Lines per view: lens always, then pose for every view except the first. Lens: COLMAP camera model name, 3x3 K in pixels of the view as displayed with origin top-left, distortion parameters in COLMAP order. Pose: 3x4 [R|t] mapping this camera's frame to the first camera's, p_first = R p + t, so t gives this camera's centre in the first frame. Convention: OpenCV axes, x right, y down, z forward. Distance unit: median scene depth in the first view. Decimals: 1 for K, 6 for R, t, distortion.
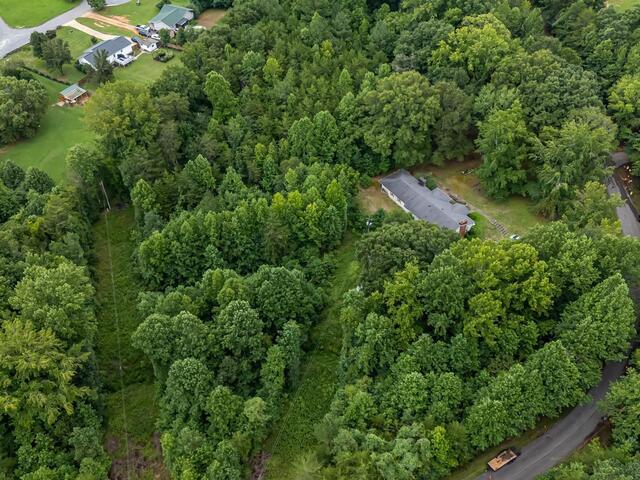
lens RADIAL K [[639.8, 0, 322.8], [0, 639.8, 243.6], [0, 0, 1]] dist [0.070496, -0.015174]
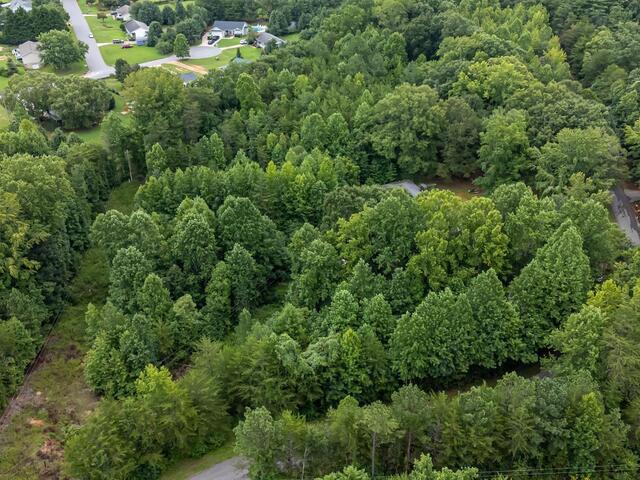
lens RADIAL K [[639.8, 0, 322.8], [0, 639.8, 243.6], [0, 0, 1]] dist [0.070496, -0.015174]
pose [[0.977794, 0.117137, -0.173778, 0.191109], [-0.156565, 0.959504, -0.234179, 0.256968], [0.139309, 0.256187, 0.956536, 0.028736]]
